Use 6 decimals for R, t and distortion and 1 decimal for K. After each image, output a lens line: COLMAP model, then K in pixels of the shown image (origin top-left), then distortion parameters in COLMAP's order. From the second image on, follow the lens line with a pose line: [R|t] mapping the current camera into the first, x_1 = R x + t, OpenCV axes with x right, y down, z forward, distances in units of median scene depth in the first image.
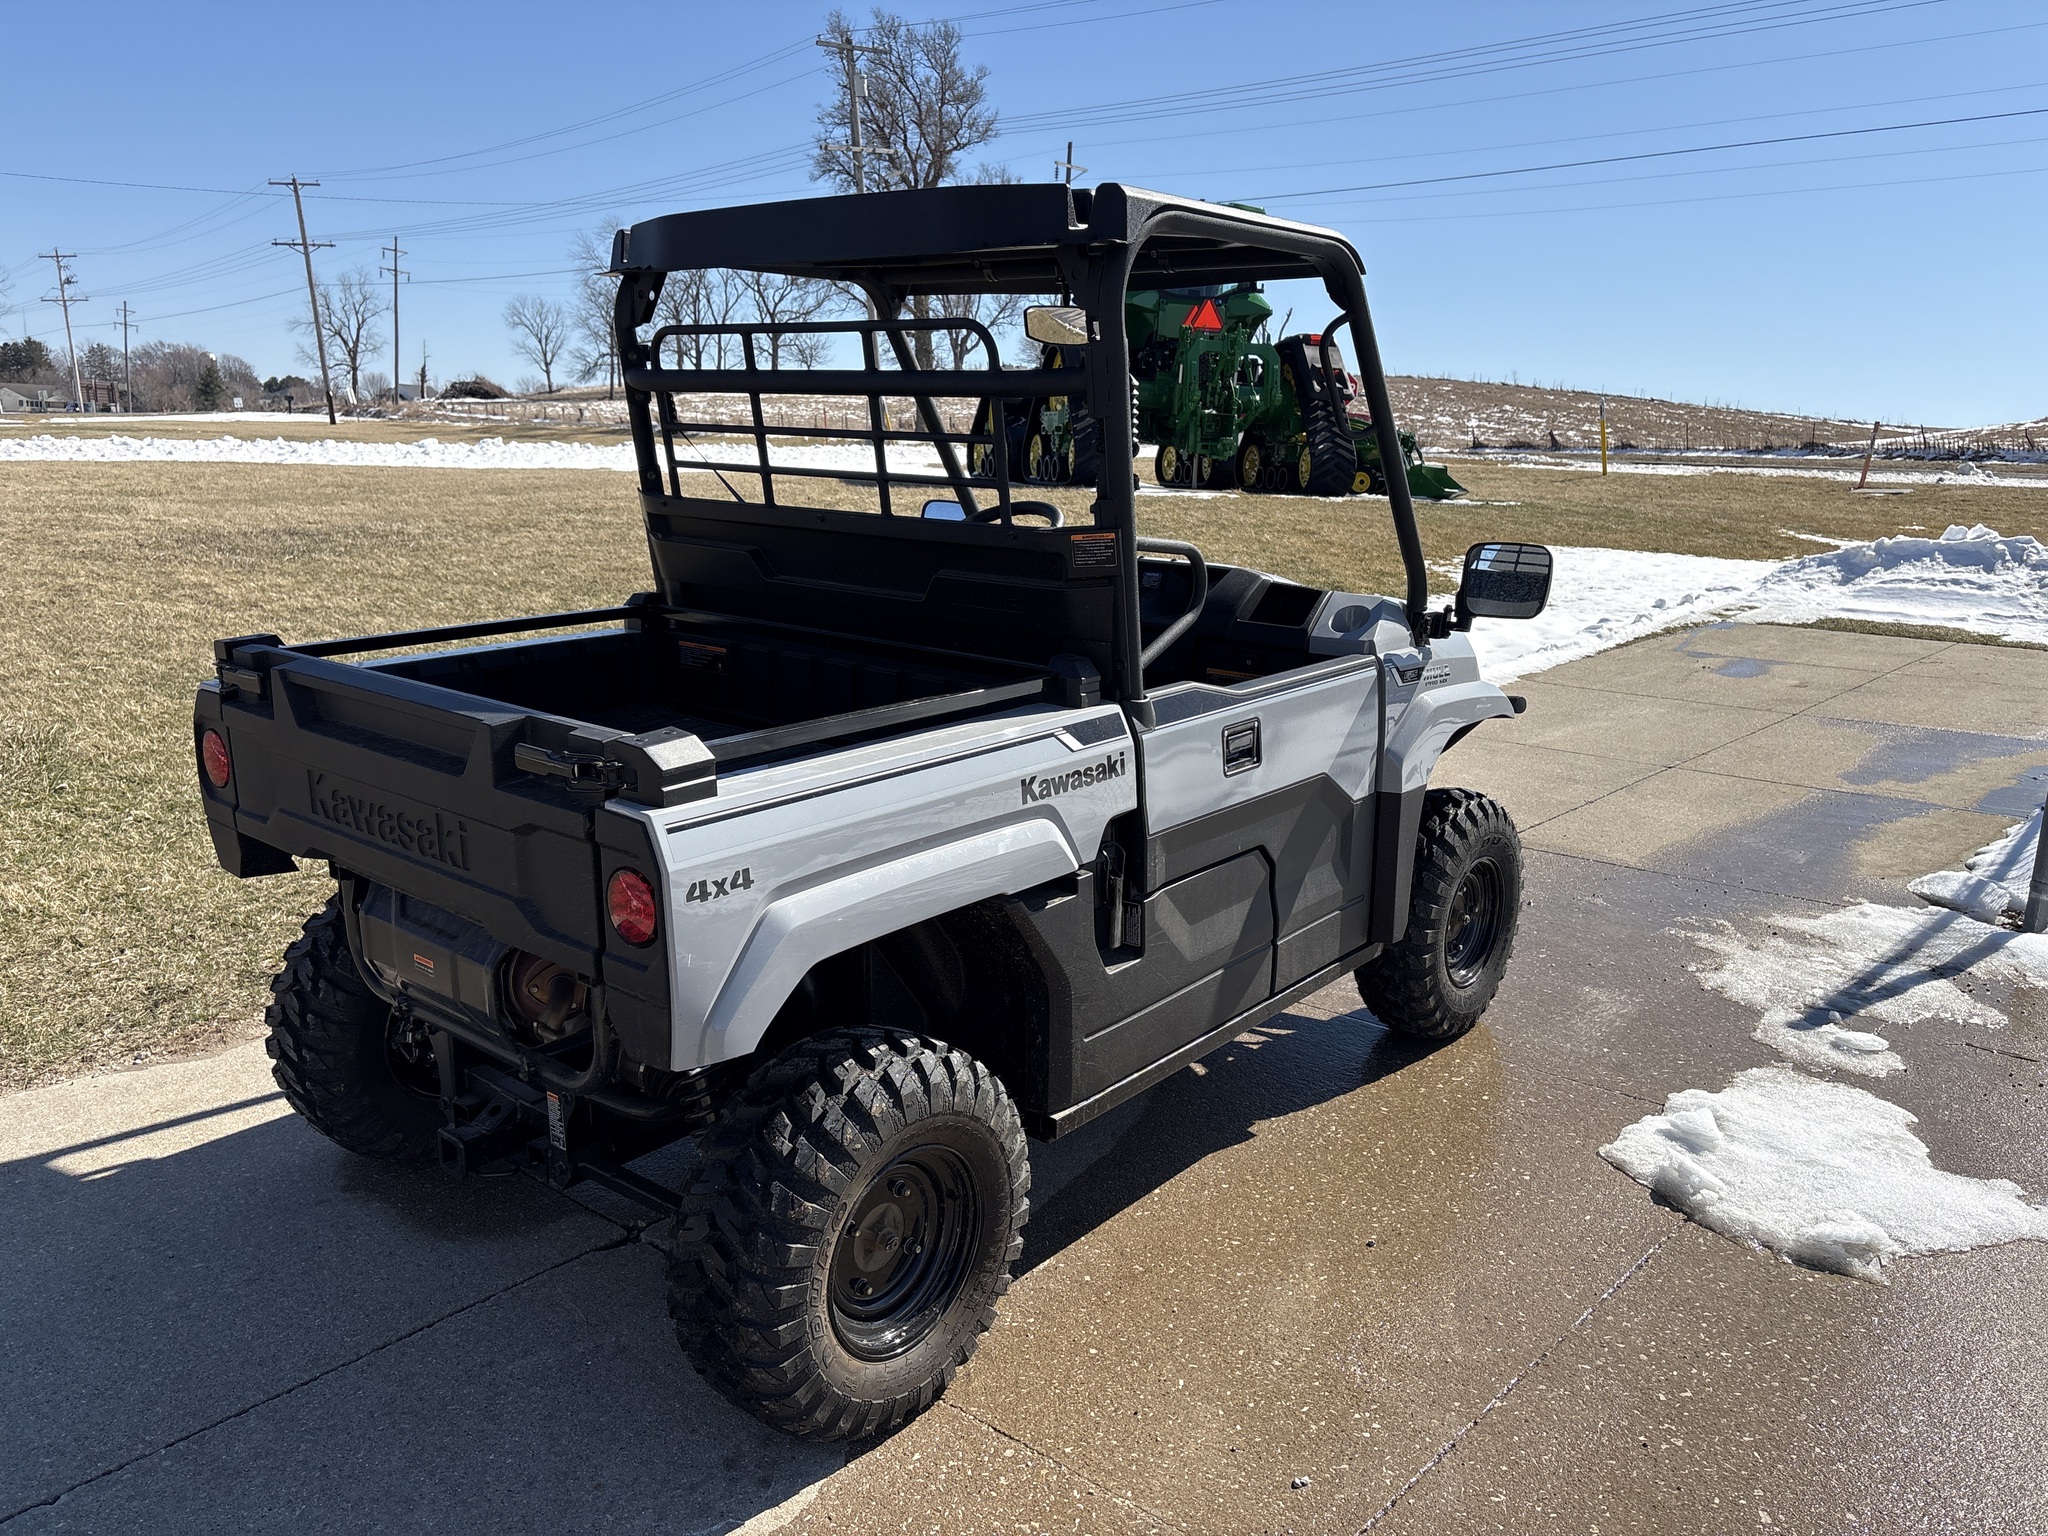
lens RADIAL K [[1541.7, 0, 1028.2], [0, 1541.7, 752.0], [0, 0, 1]] dist [0.062094, -0.080556]
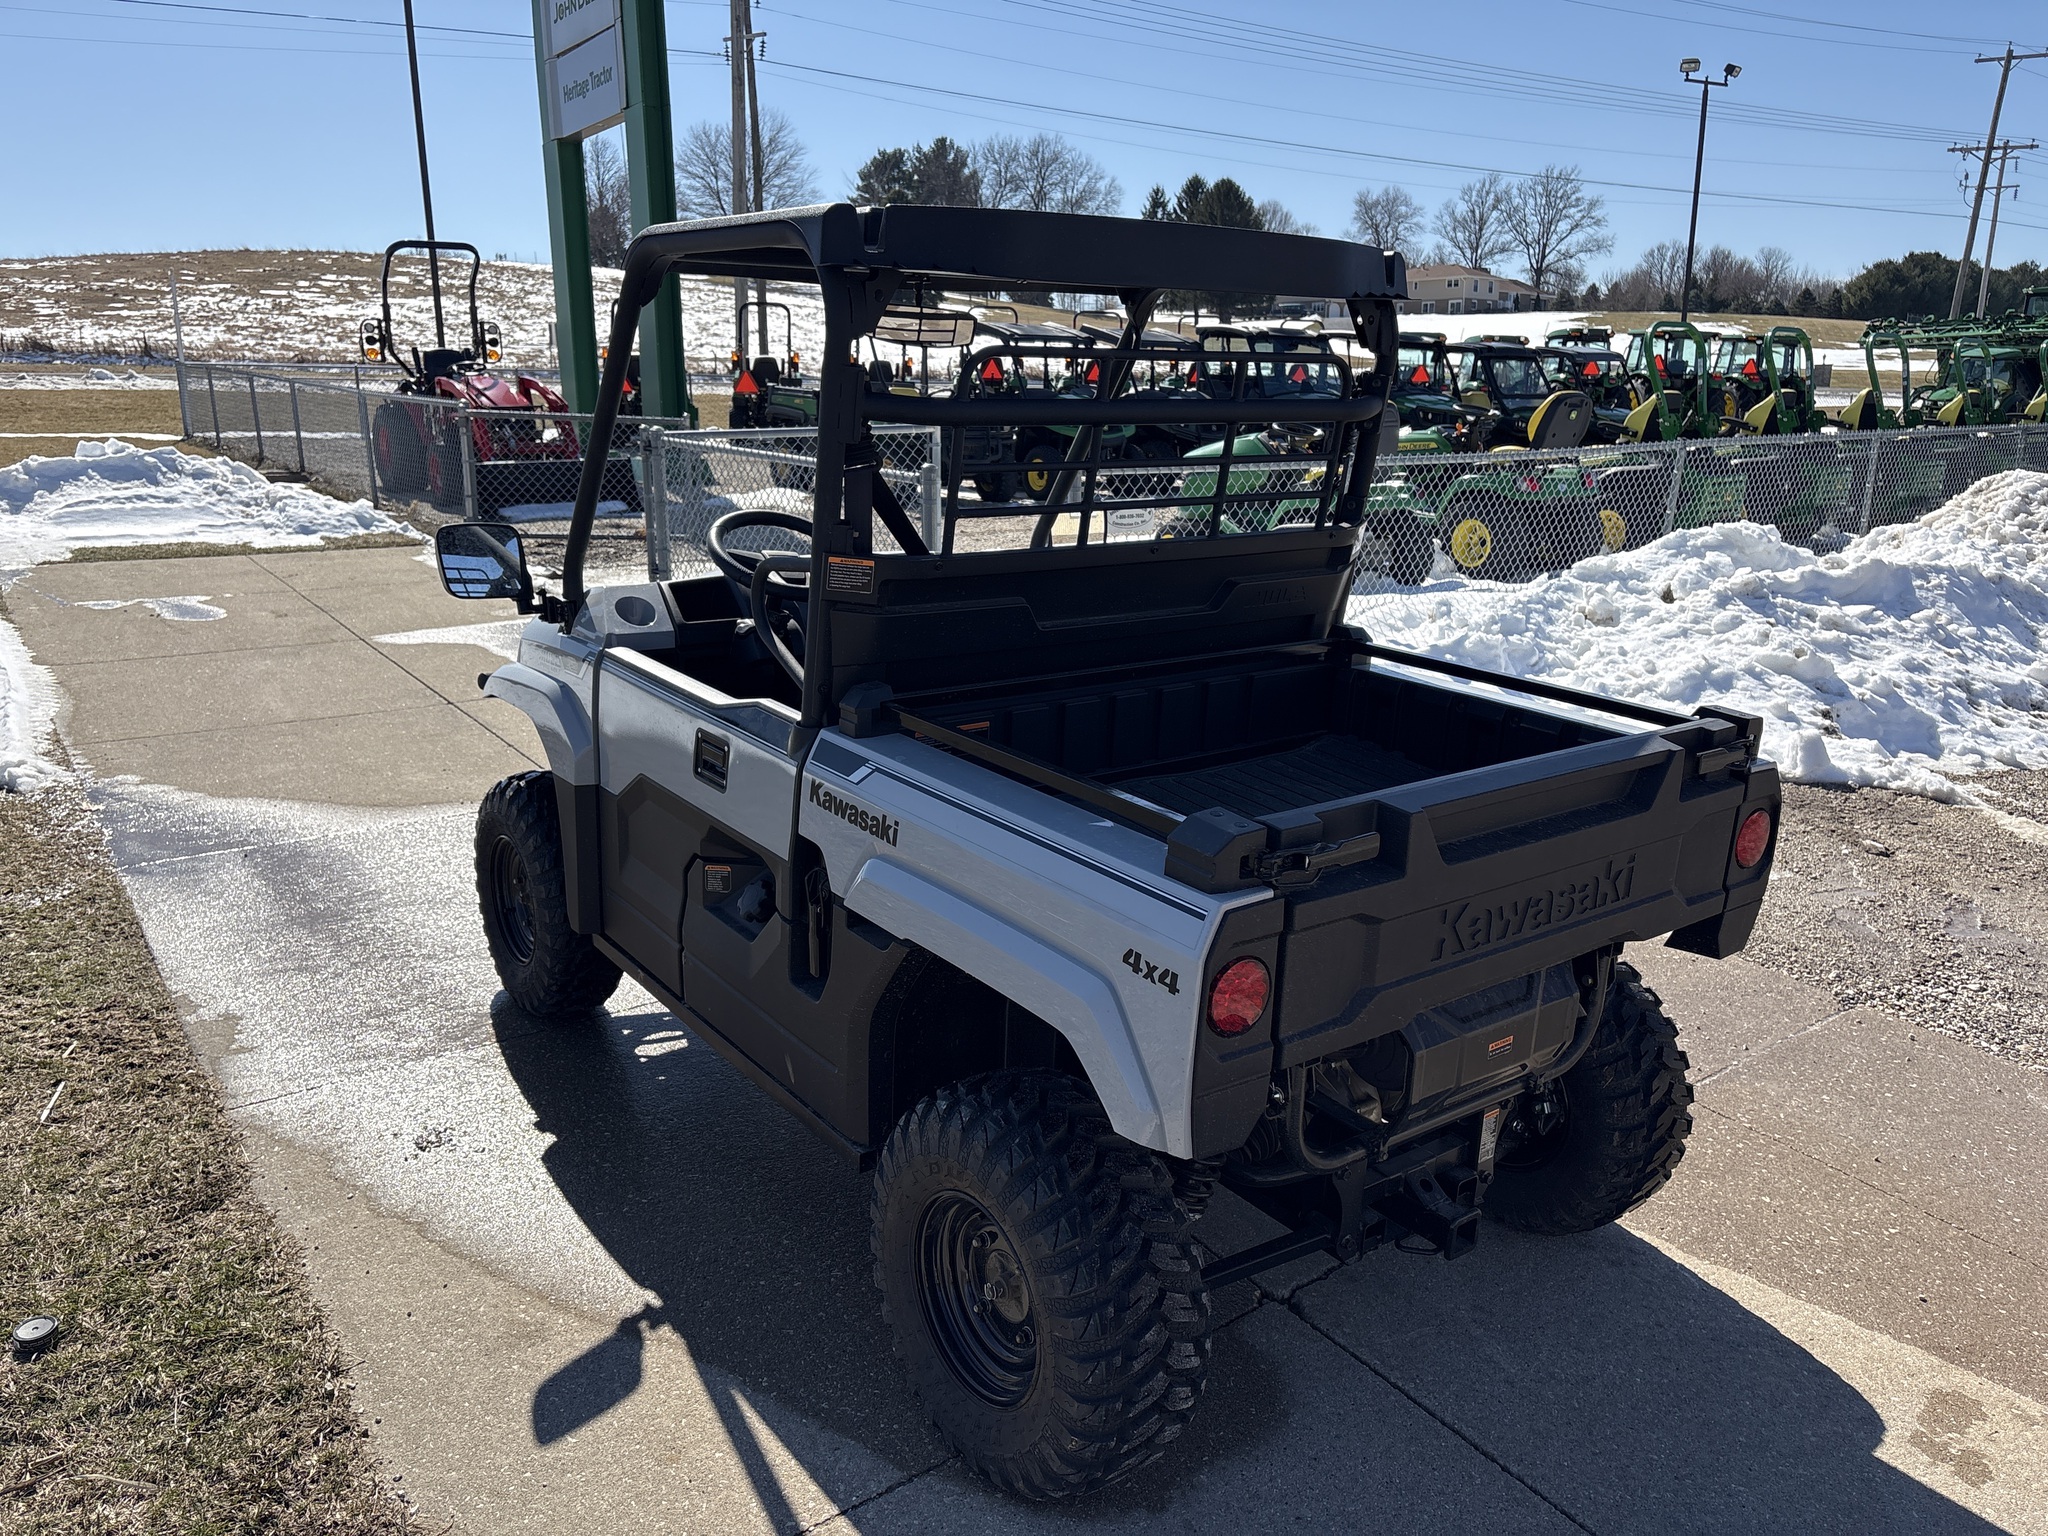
lens RADIAL K [[1540.9, 0, 1038.8], [0, 1540.9, 774.2], [0, 0, 1]] dist [0.013298, -0.001720]
pose [[0.213257, -0.272391, 0.938256, -0.959608], [0.188623, 0.953759, 0.234019, -0.223318], [-0.958615, 0.127071, 0.254775, 0.742161]]
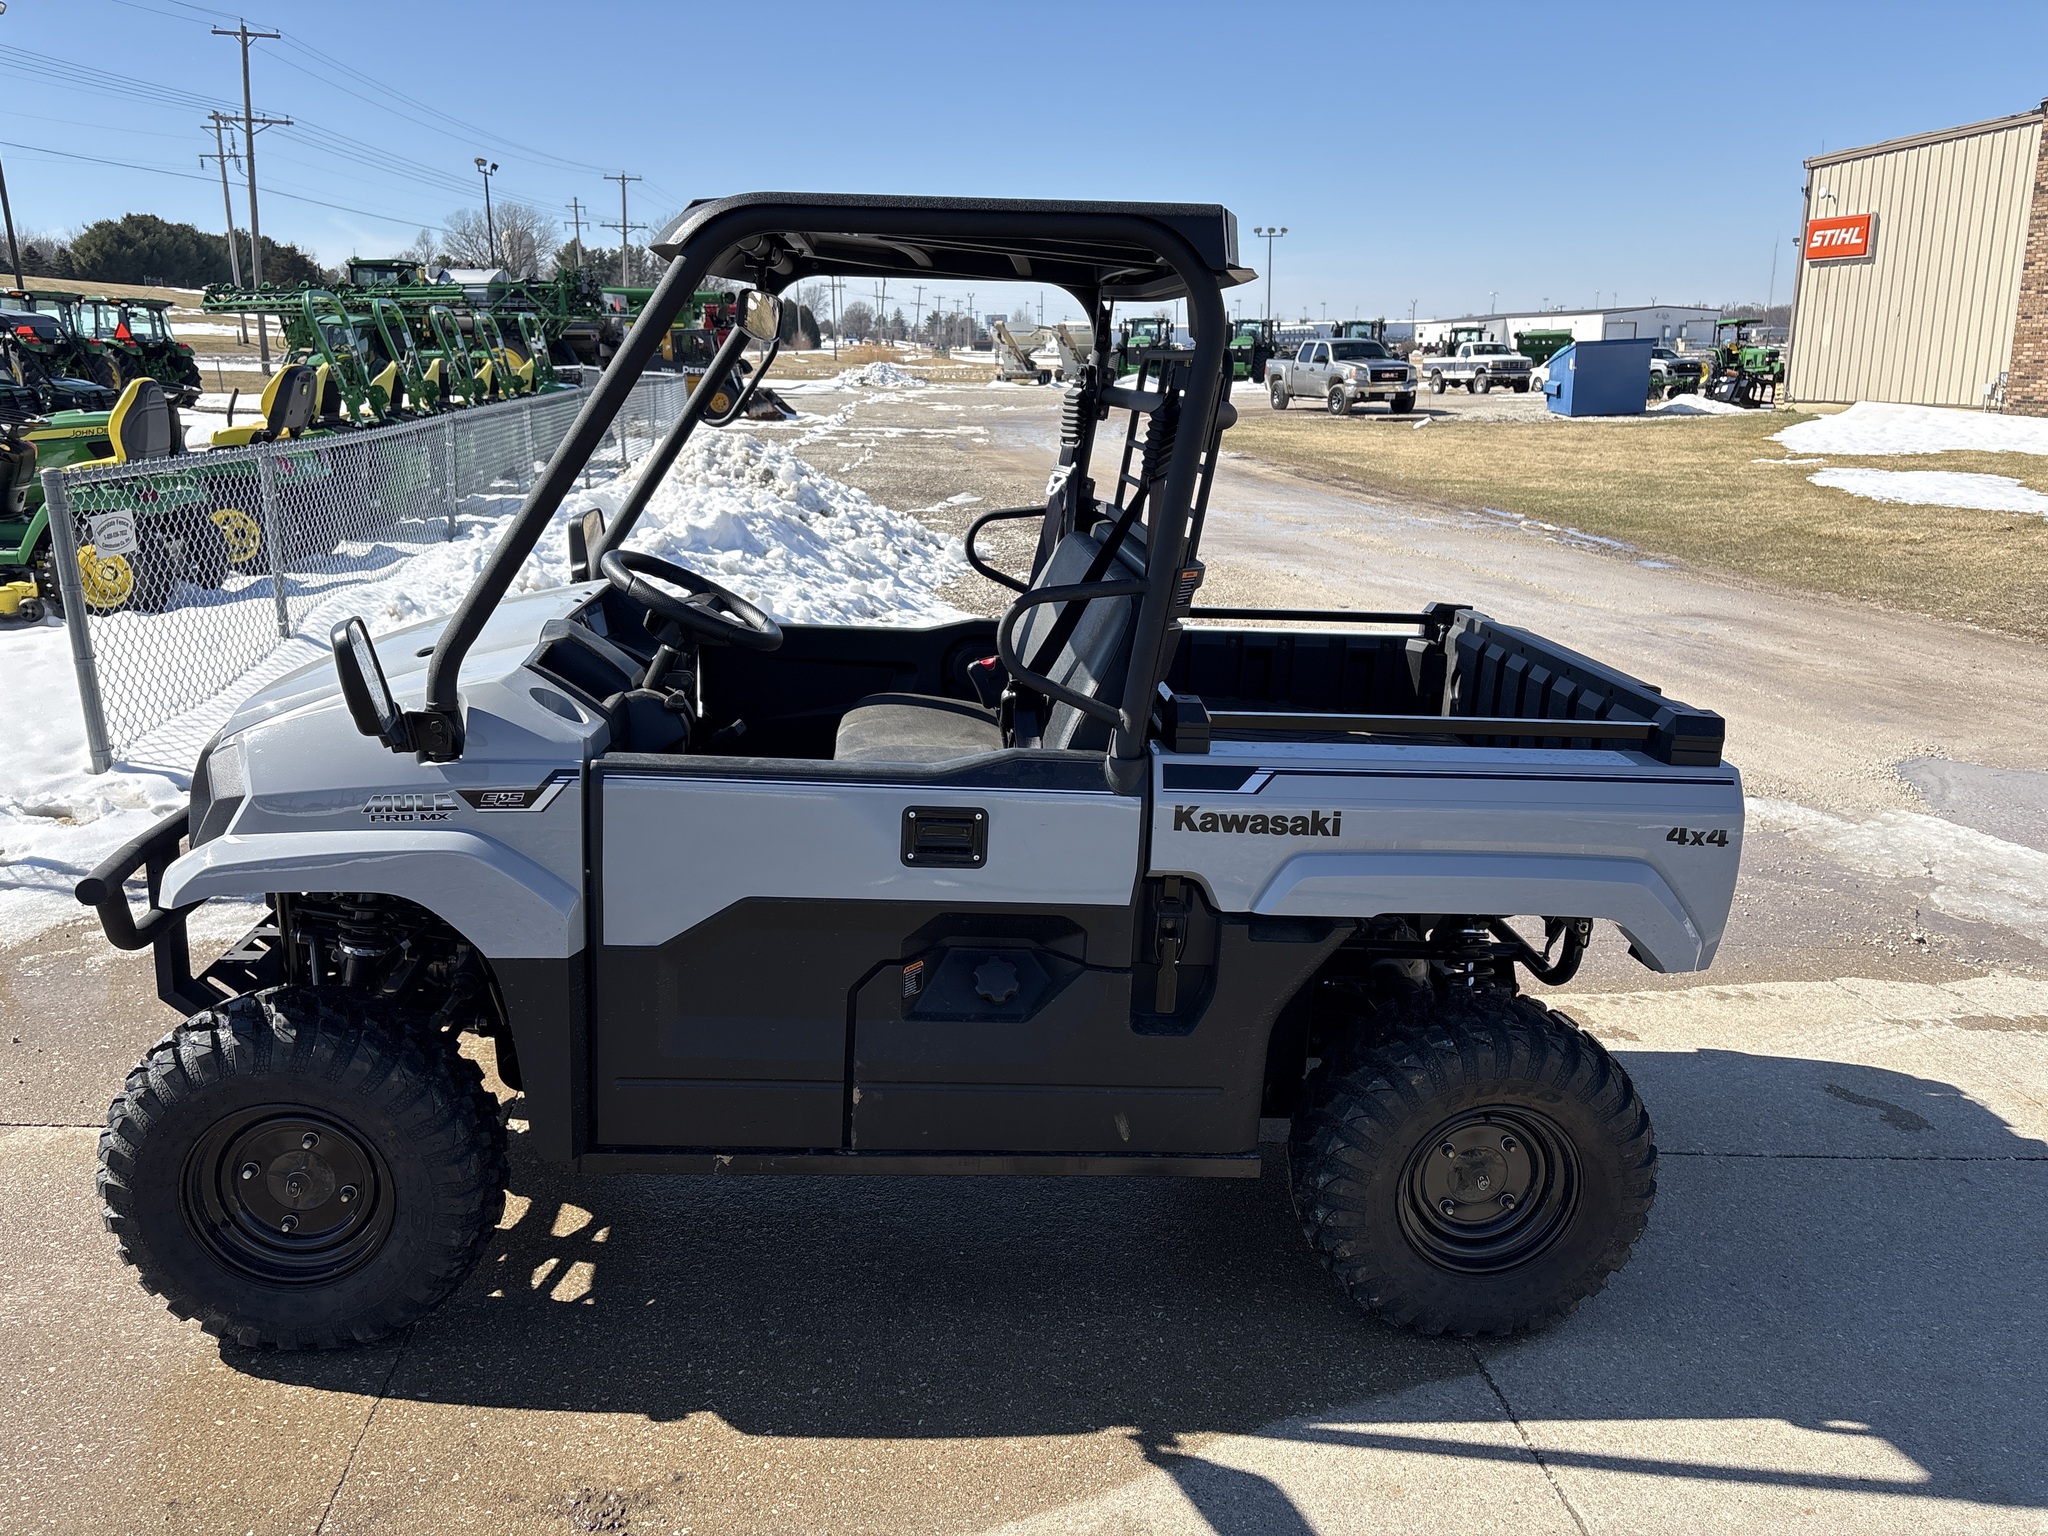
lens RADIAL K [[1526.4, 0, 1024.0], [0, 1526.4, 768.0], [0, 0, 1]] dist [0.075233, -0.079120]
pose [[-0.697536, -0.218647, 0.682376, -0.709018], [0.116731, 0.904913, 0.409276, -0.385796], [-0.706977, 0.365140, -0.605687, 1.526721]]
